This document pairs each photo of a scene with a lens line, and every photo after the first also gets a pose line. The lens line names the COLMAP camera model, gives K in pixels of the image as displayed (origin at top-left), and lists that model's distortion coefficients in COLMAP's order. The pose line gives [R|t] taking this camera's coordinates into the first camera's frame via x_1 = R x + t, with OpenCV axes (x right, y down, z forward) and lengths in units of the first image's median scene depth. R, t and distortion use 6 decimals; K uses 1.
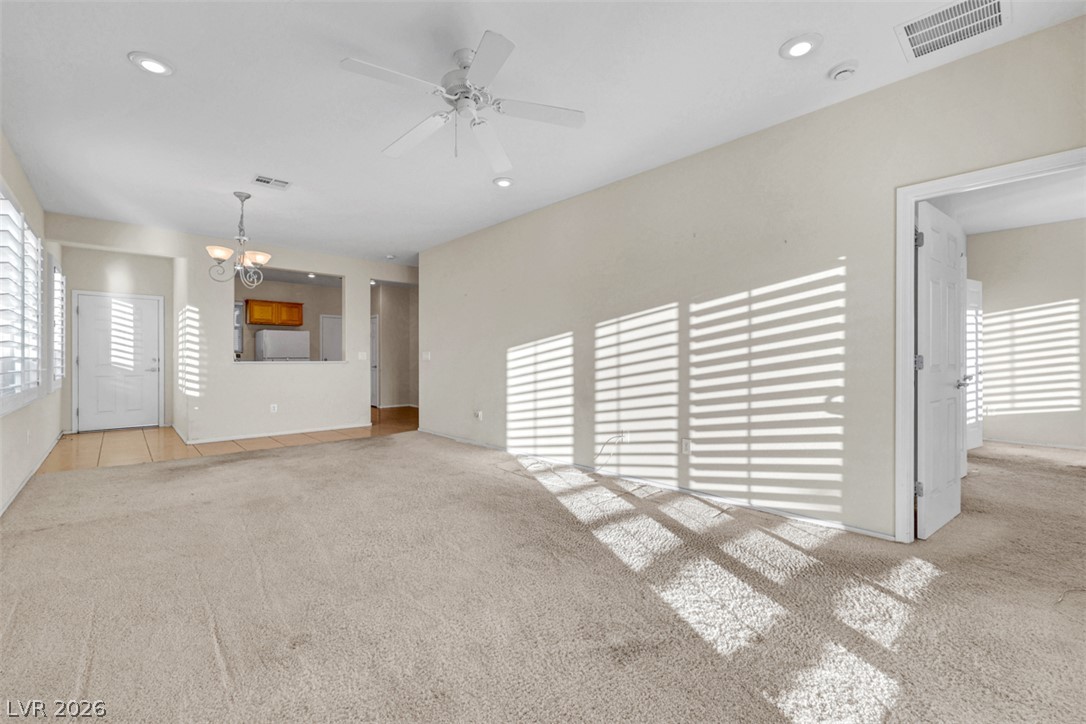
lens RADIAL K [[448.8, 0, 525.5], [0, 448.8, 356.9], [0, 0, 1]] dist [-0.000482, -0.000432]
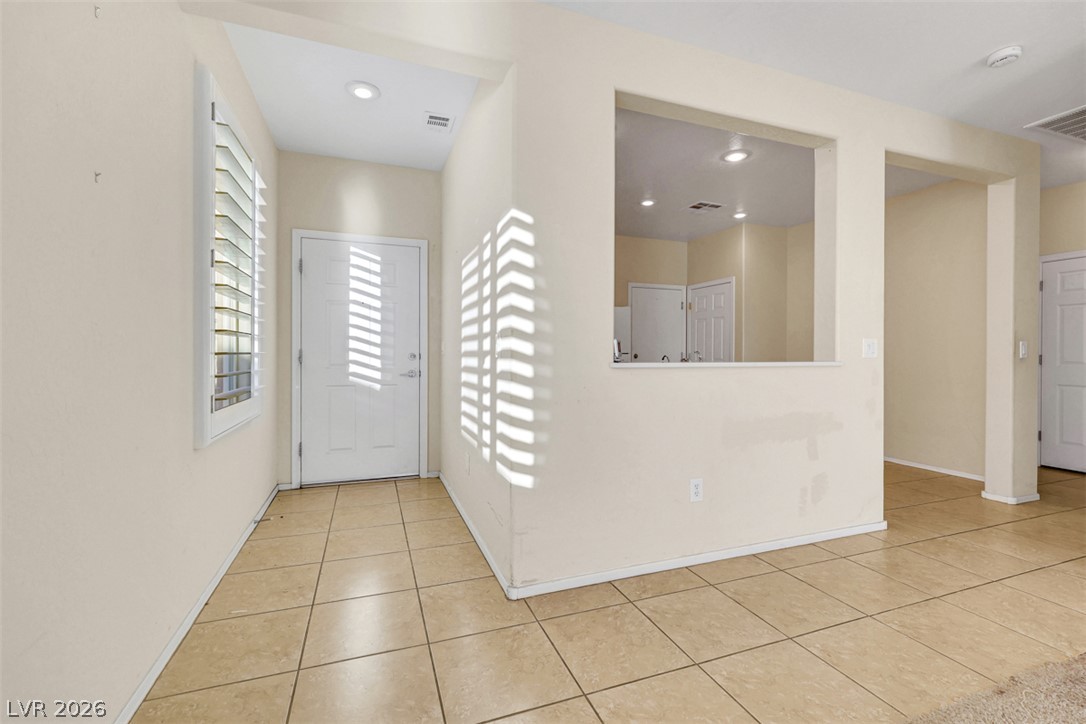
lens RADIAL K [[475.6, 0, 548.2], [0, 475.6, 356.1], [0, 0, 1]] dist [0.022297, -0.000166]
pose [[0.932149, 0.006911, -0.362010, -0.473064], [-0.002621, 0.999920, 0.012341, -0.000362], [0.362066, -0.010555, 0.932093, 0.529542]]
